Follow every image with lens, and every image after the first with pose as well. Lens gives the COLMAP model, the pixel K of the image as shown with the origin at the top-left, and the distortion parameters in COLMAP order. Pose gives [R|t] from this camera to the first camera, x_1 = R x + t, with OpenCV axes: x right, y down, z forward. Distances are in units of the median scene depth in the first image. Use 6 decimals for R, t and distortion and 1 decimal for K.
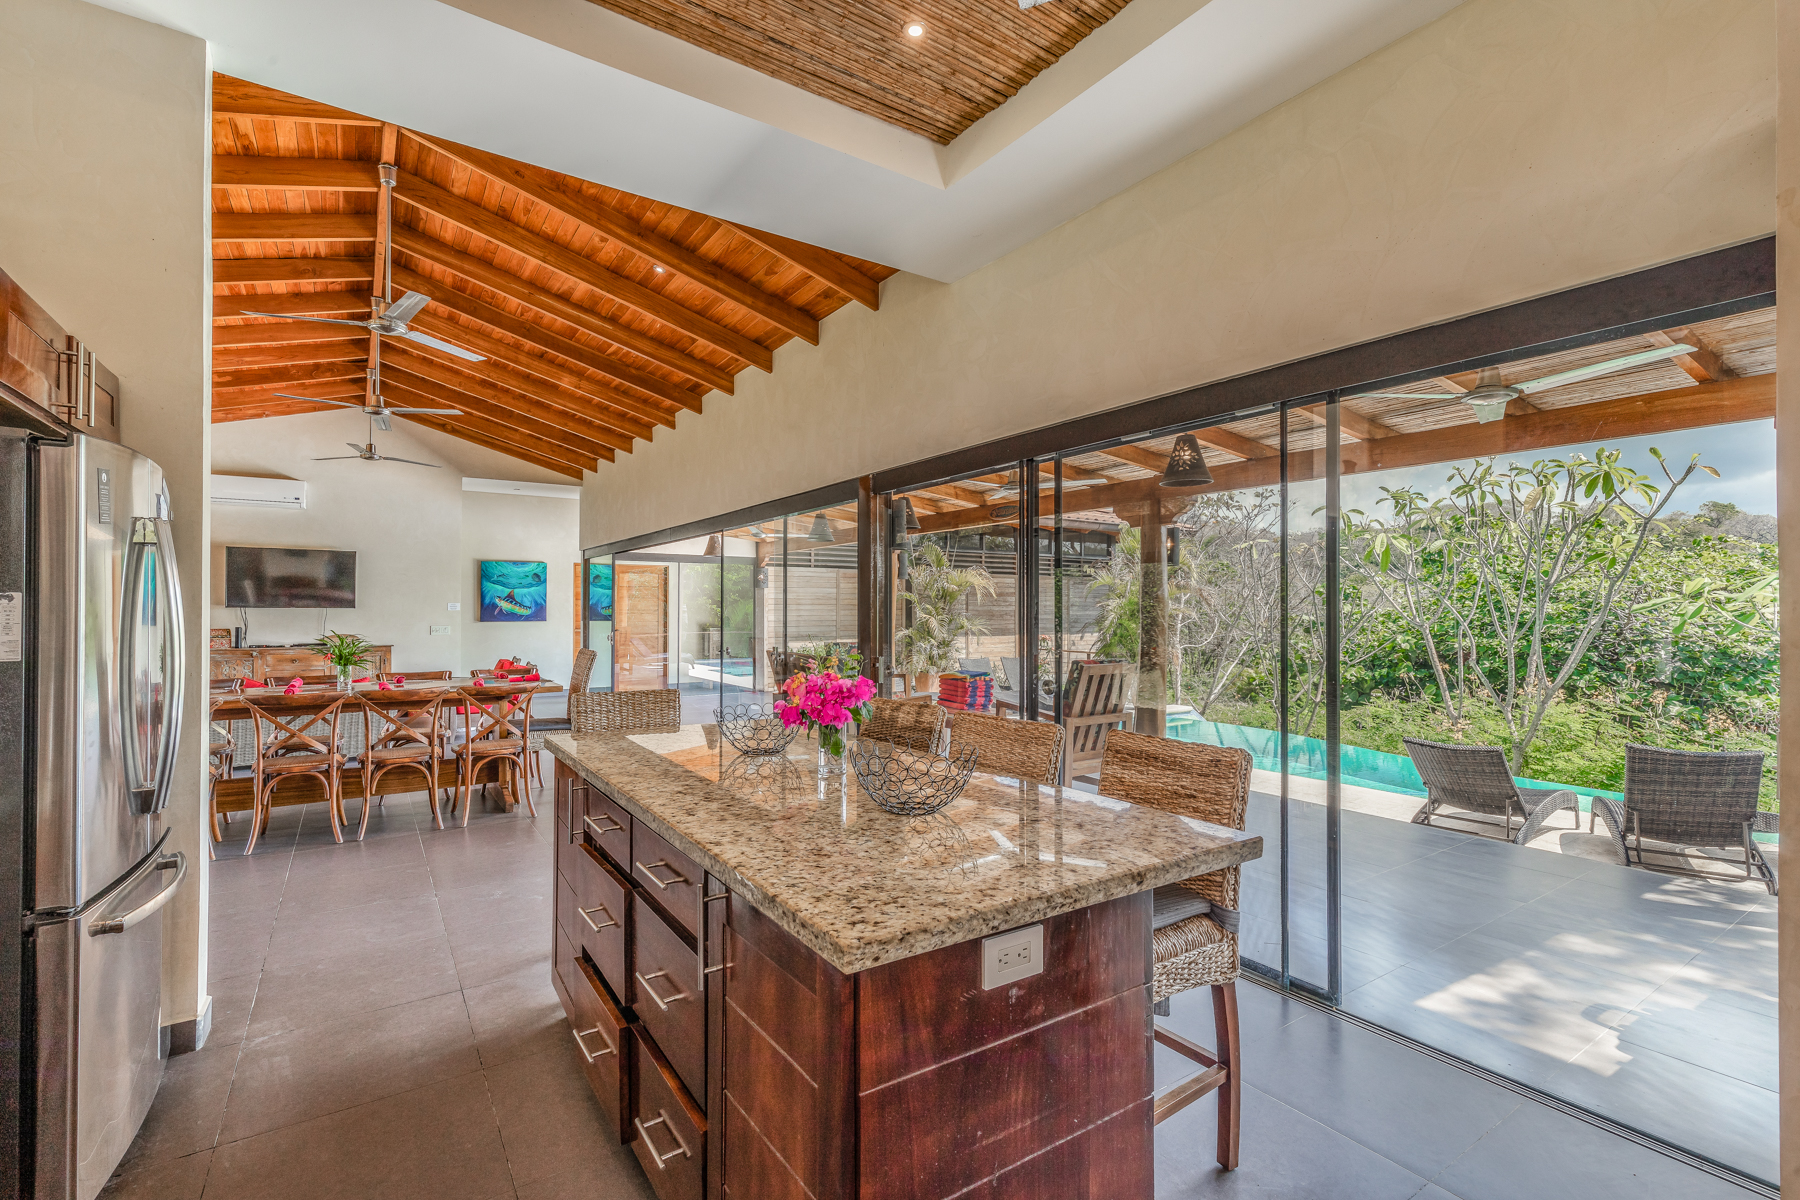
lens RADIAL K [[809.8, 0, 911.9], [0, 809.8, 601.6], [0, 0, 1]] dist [0.022216, -0.011221]
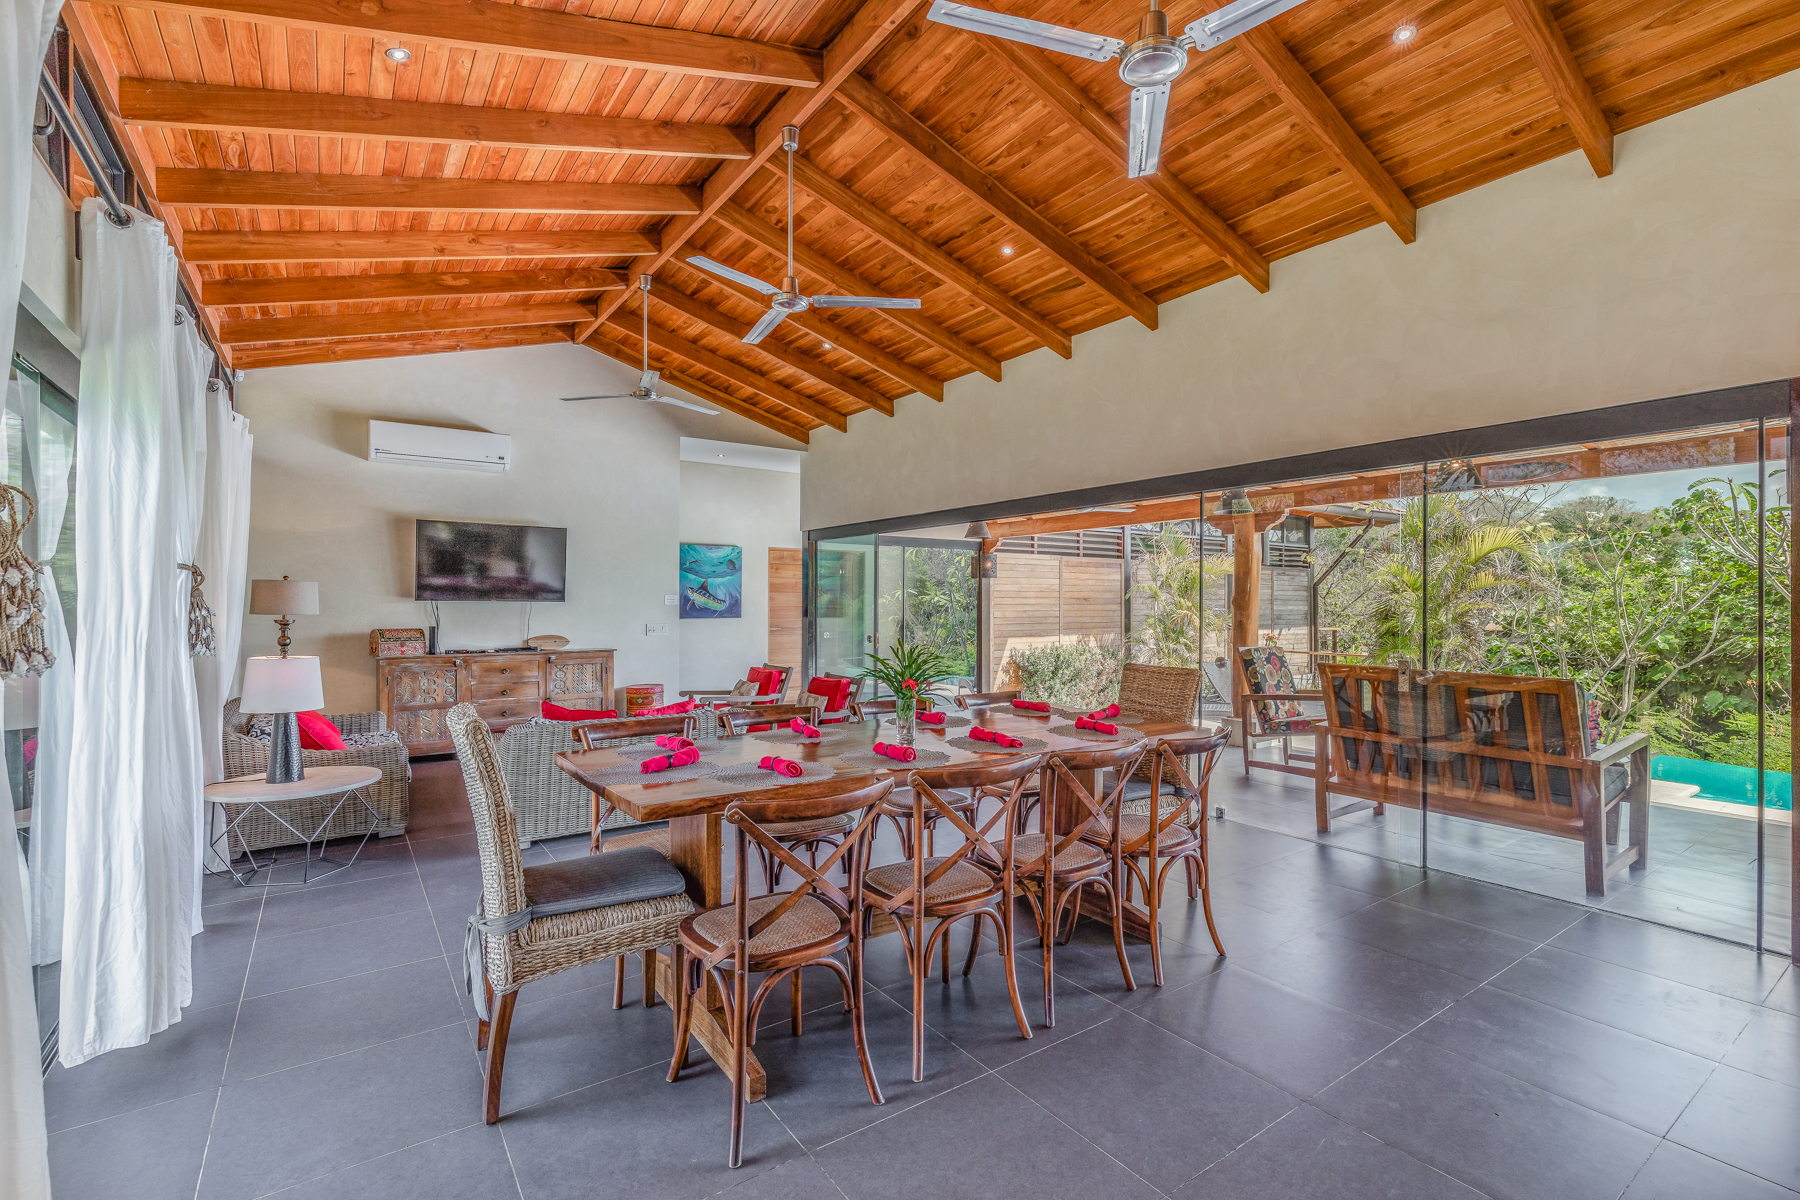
lens RADIAL K [[809.8, 0, 911.9], [0, 809.8, 601.6], [0, 0, 1]] dist [0.022216, -0.011221]
pose [[0.999747, 0.001285, 0.022455, -0.324639], [-0.001450, 0.999972, 0.007323, 0.001624], [-0.022445, -0.007354, 0.999721, 0.193538]]
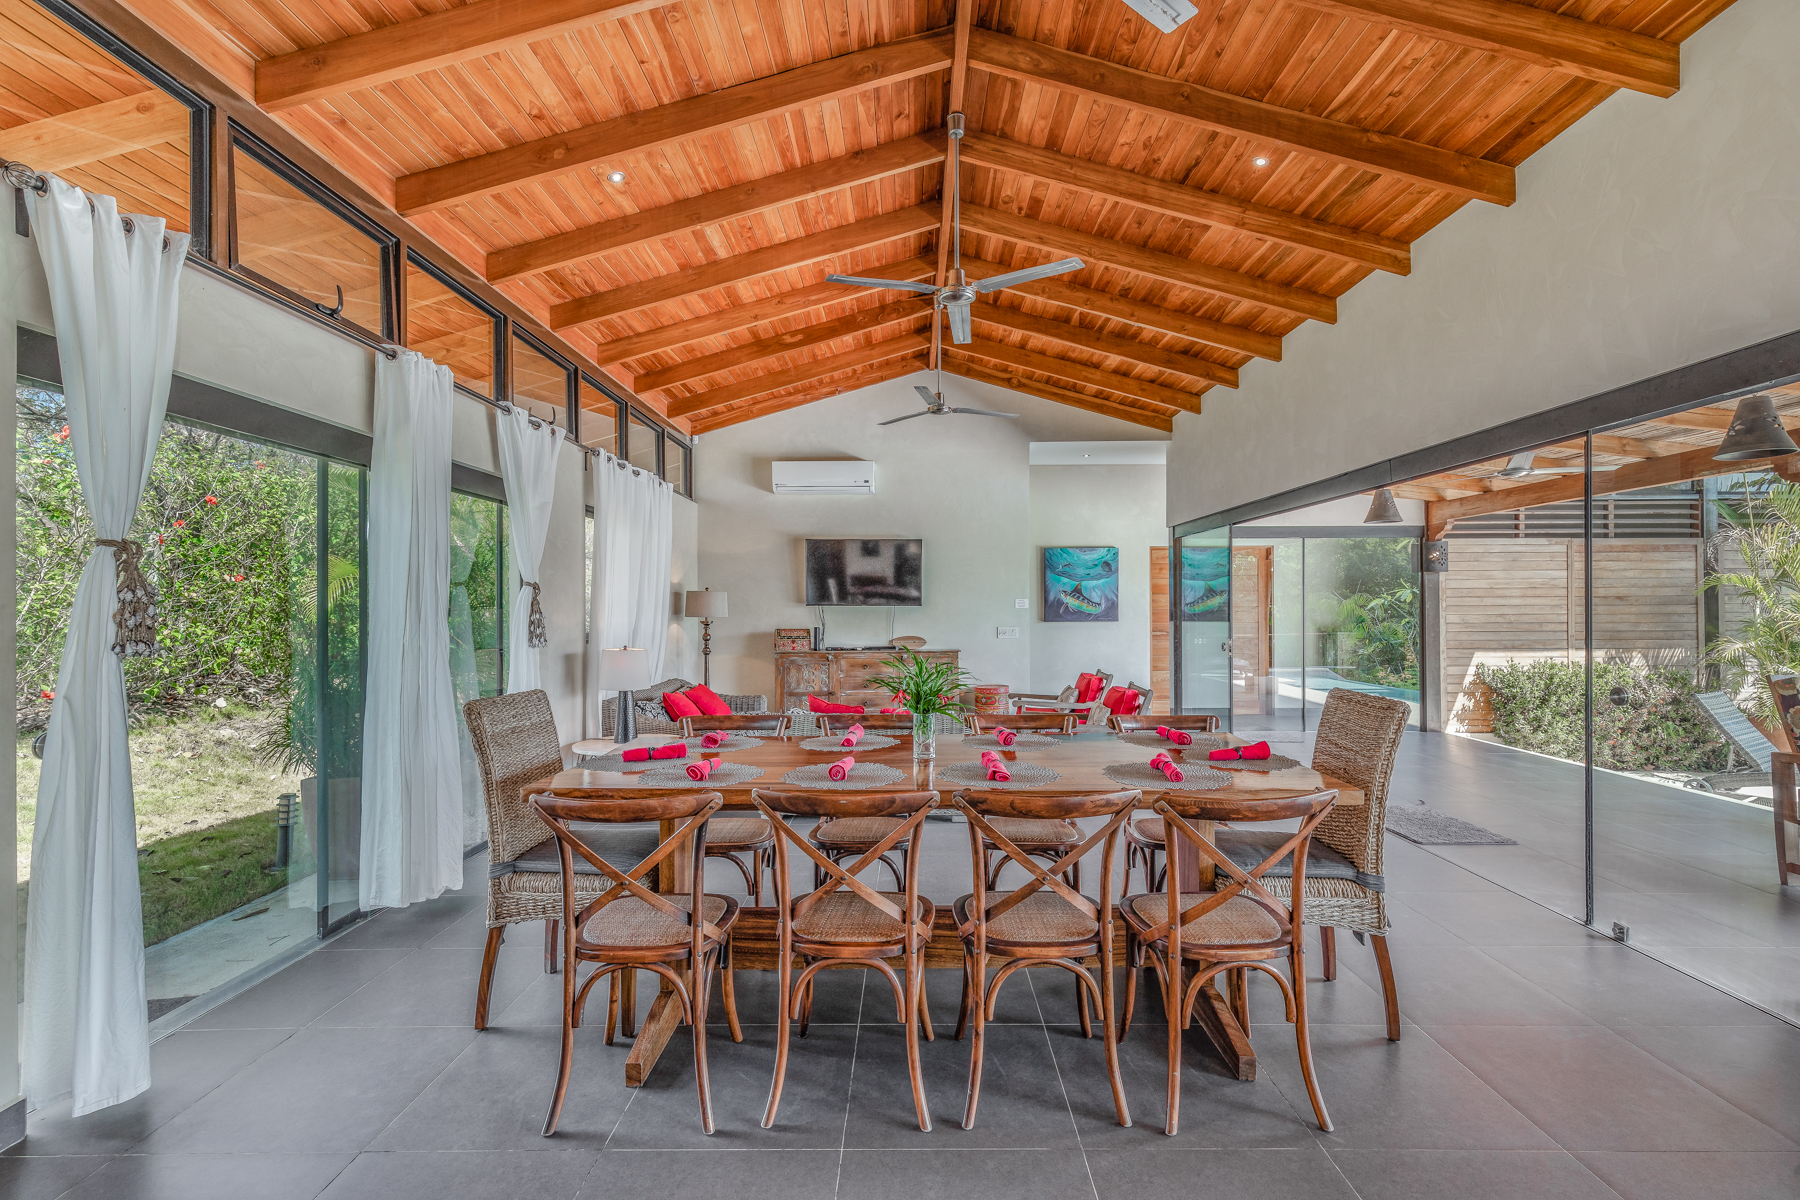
lens RADIAL K [[809.8, 0, 911.9], [0, 809.8, 601.6], [0, 0, 1]] dist [0.022216, -0.011221]
pose [[0.825165, -0.007183, -0.564846, -0.186556], [0.009637, 0.999953, 0.001363, 0.001993], [0.564809, -0.006568, 0.825195, 0.259412]]
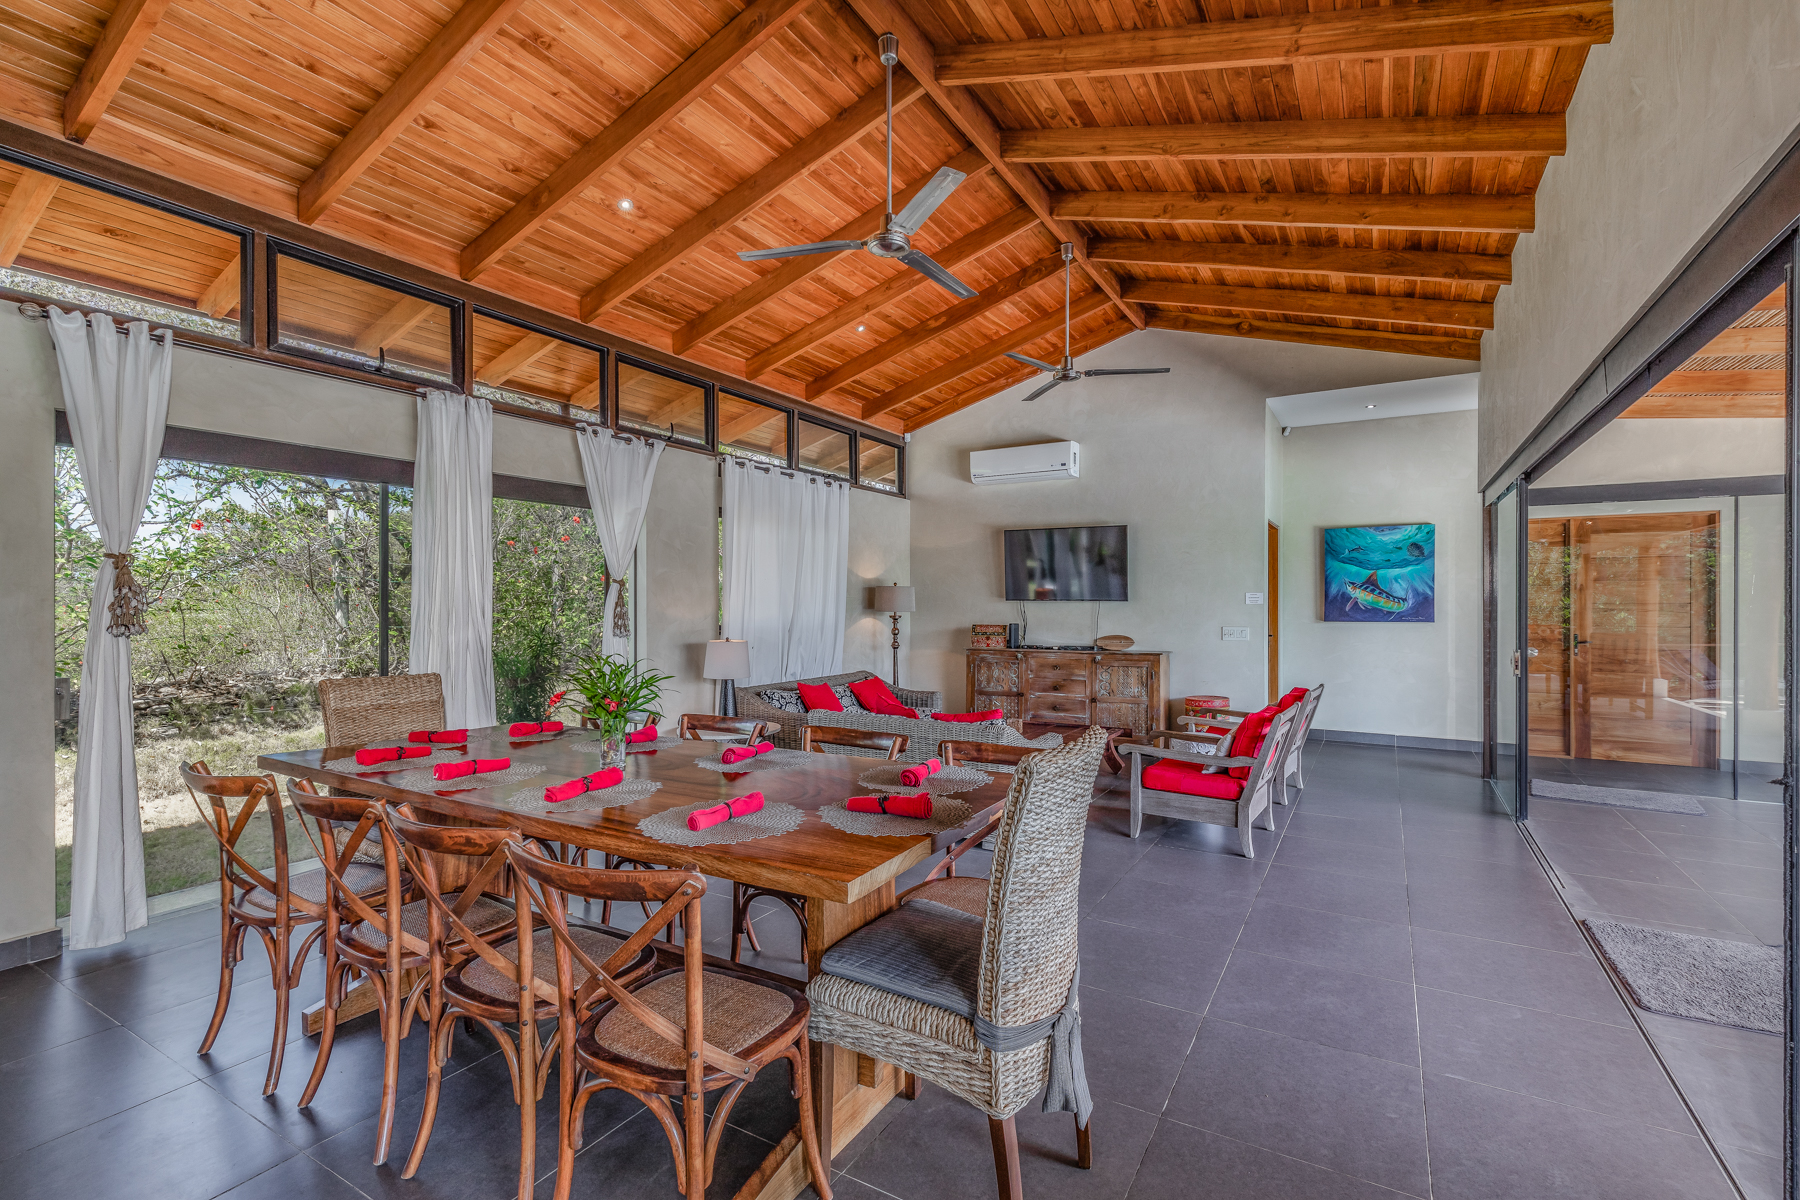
lens RADIAL K [[806.5, 0, 907.3], [0, 806.5, 602.2], [0, 0, 1]] dist [0.003598, 0.000110]
pose [[0.425487, -0.001641, -0.904963, -0.087619], [0.009609, 0.999950, 0.002705, 0.004507], [0.904914, -0.009847, 0.425481, 0.440704]]
